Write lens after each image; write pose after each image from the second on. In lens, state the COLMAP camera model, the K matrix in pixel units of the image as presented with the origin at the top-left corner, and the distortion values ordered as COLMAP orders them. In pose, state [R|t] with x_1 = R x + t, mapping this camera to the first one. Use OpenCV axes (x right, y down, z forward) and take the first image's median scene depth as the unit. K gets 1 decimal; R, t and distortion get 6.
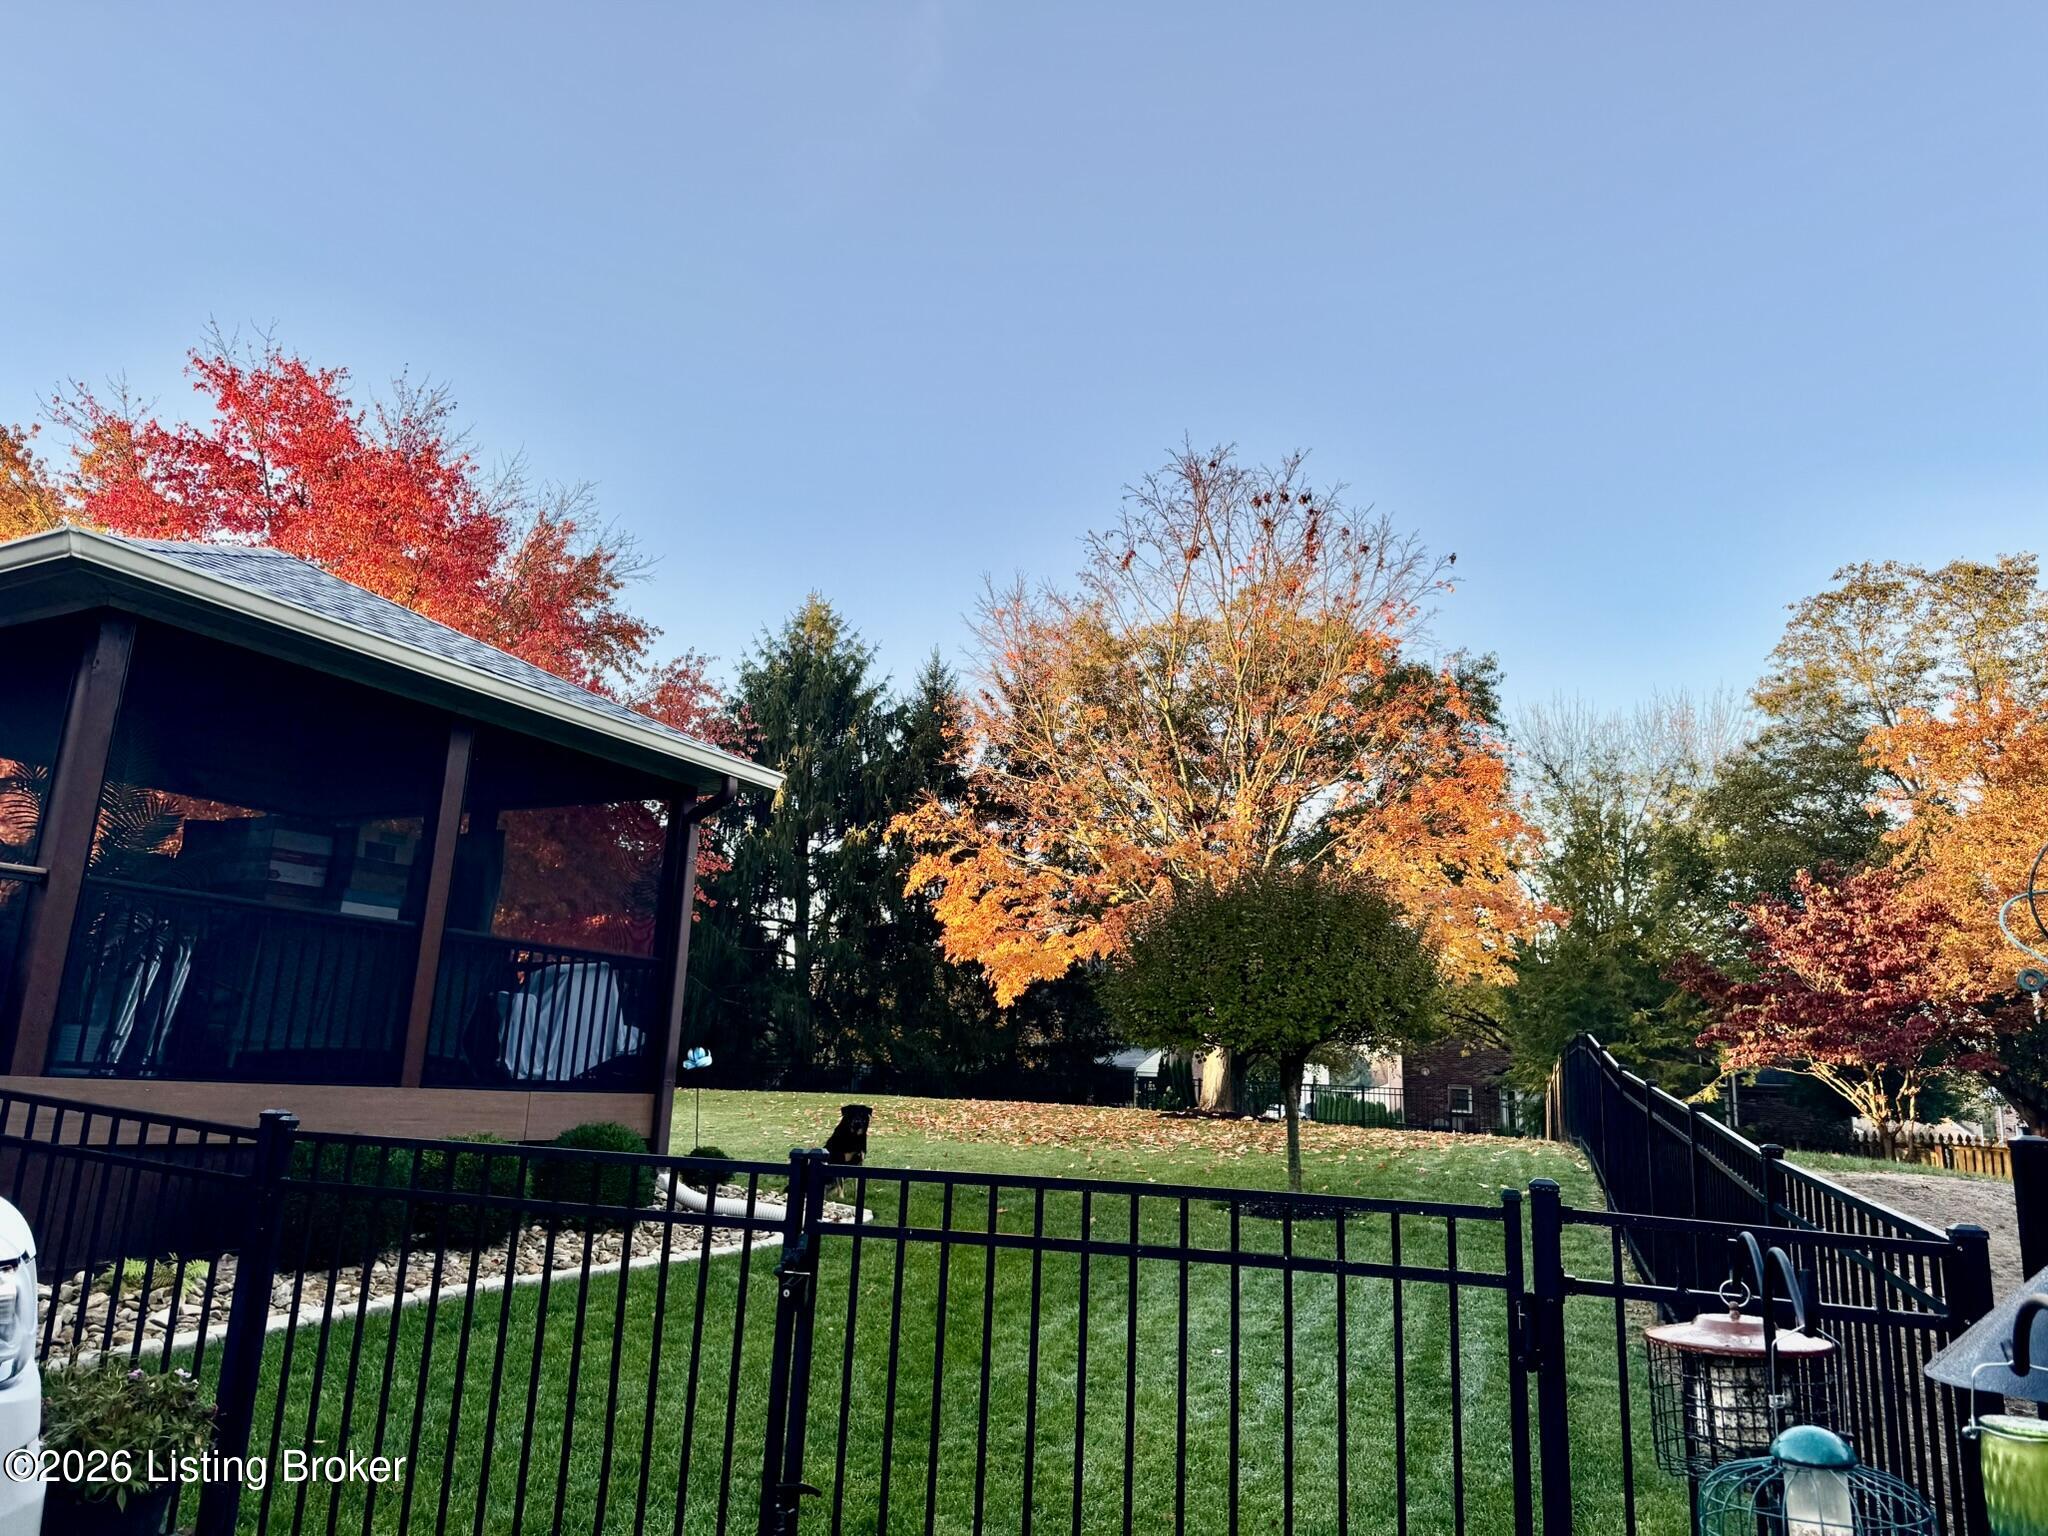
lens RADIAL K [[1407.6, 0, 1030.0], [0, 1407.6, 779.2], [0, 0, 1]] dist [0.073199, -0.097182]
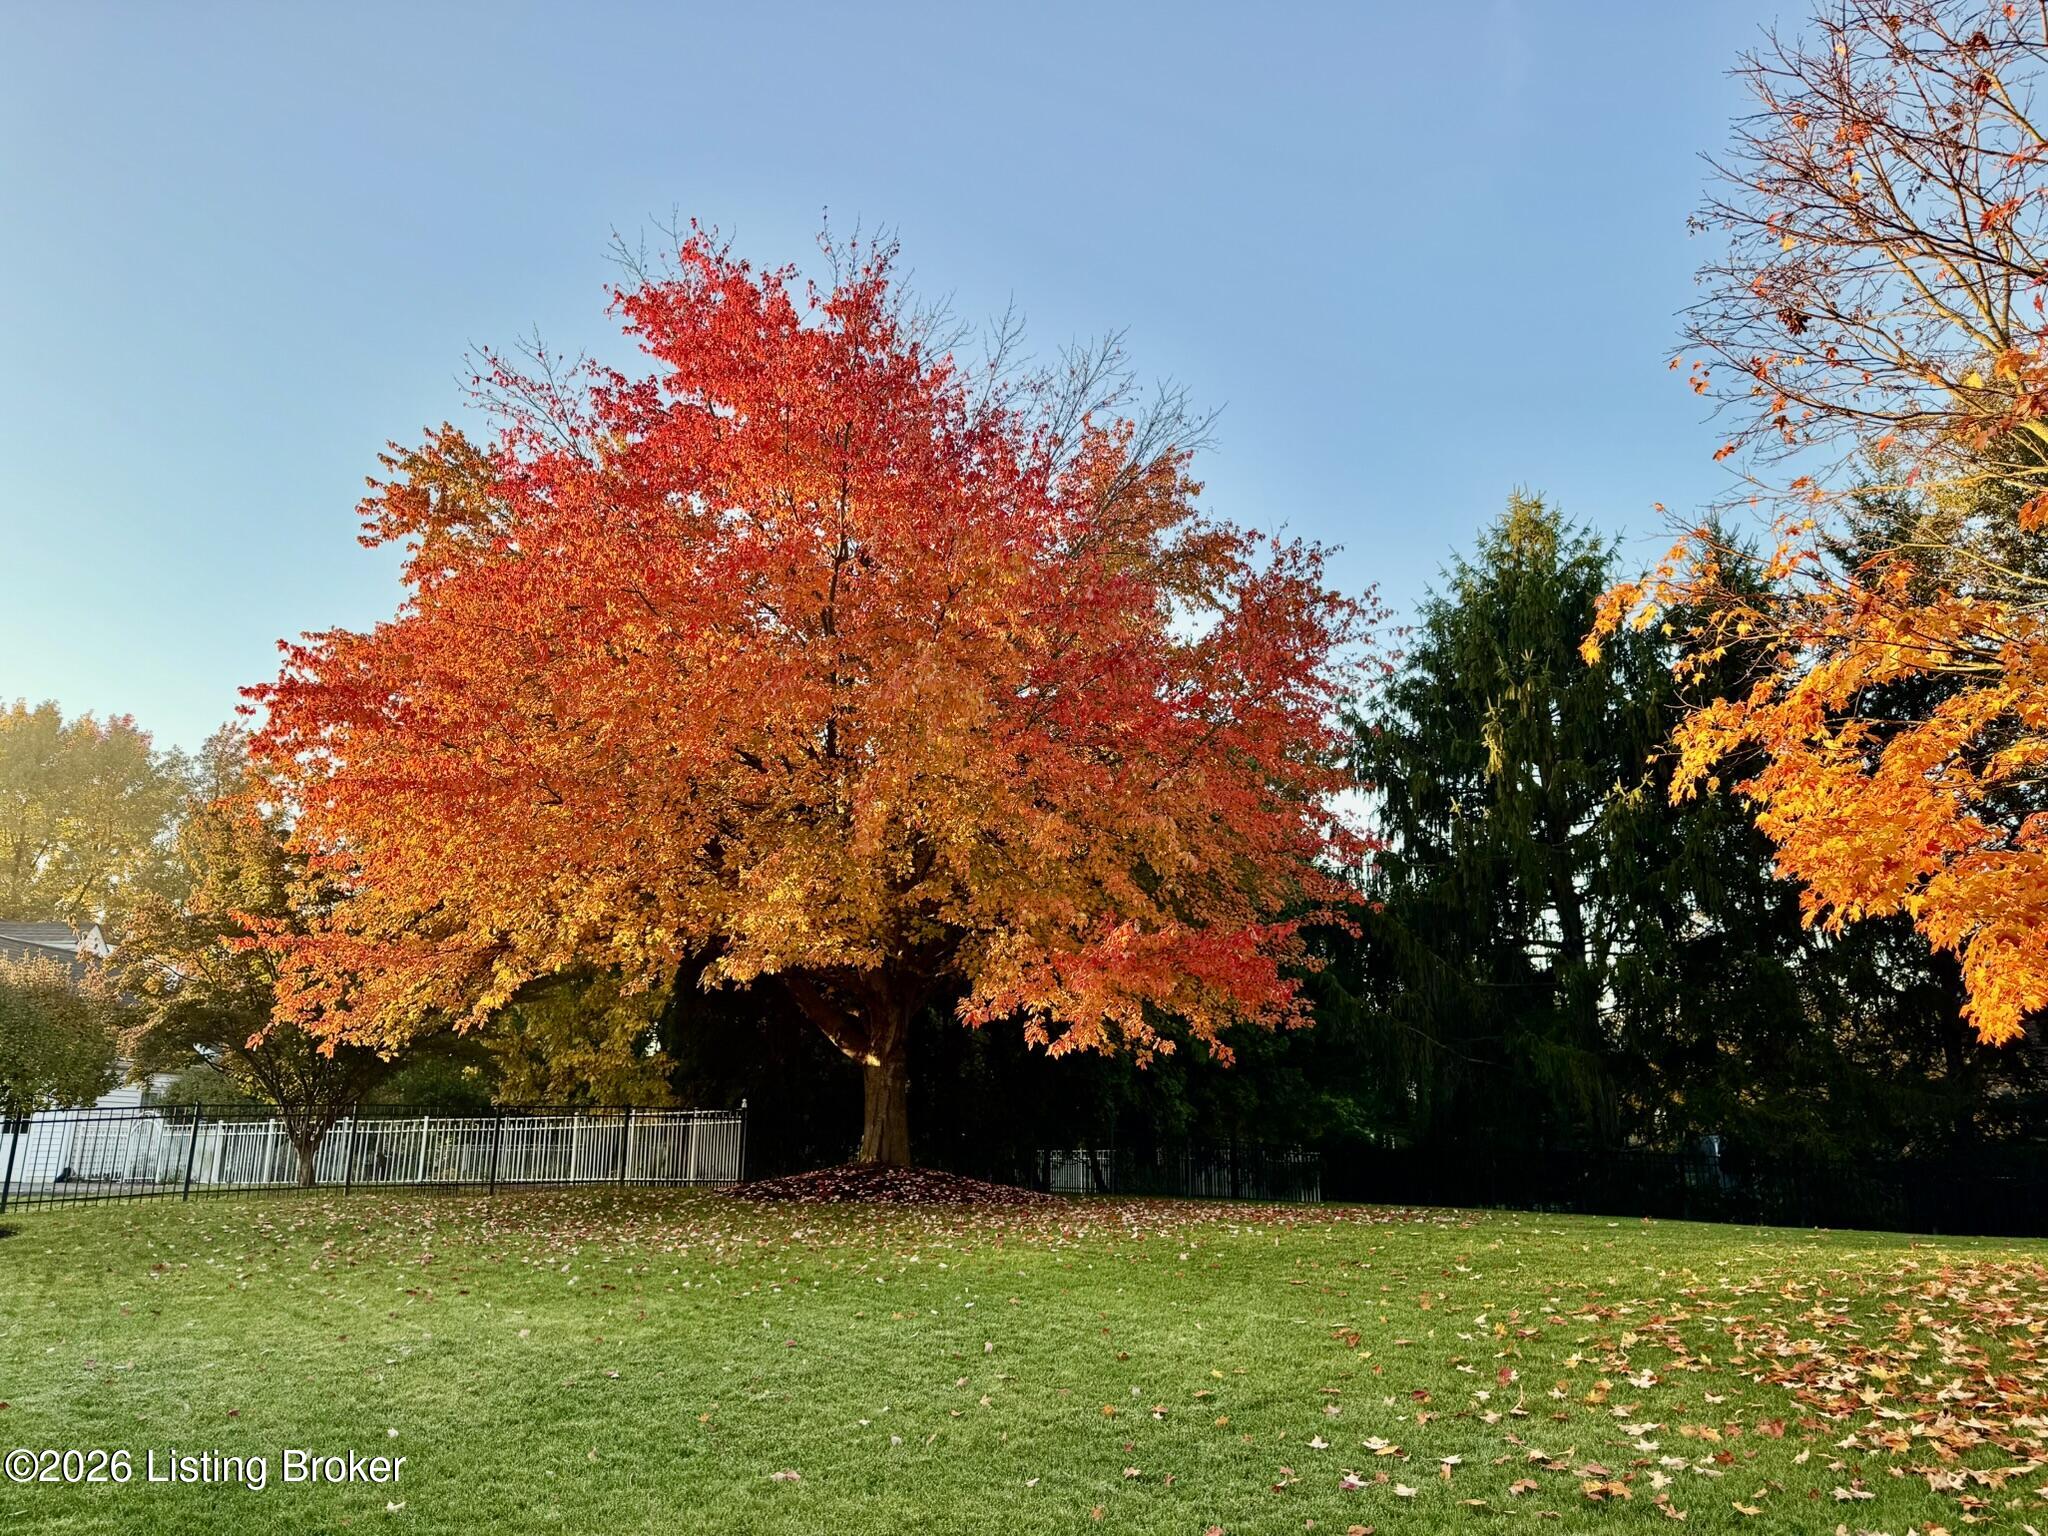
lens RADIAL K [[1407.6, 0, 1030.0], [0, 1407.6, 779.2], [0, 0, 1]] dist [0.073199, -0.097182]
pose [[0.843835, -0.162860, -0.511292, -0.015299], [0.140779, 0.986645, -0.081931, 0.042030], [0.517807, -0.002843, 0.855493, 0.260071]]
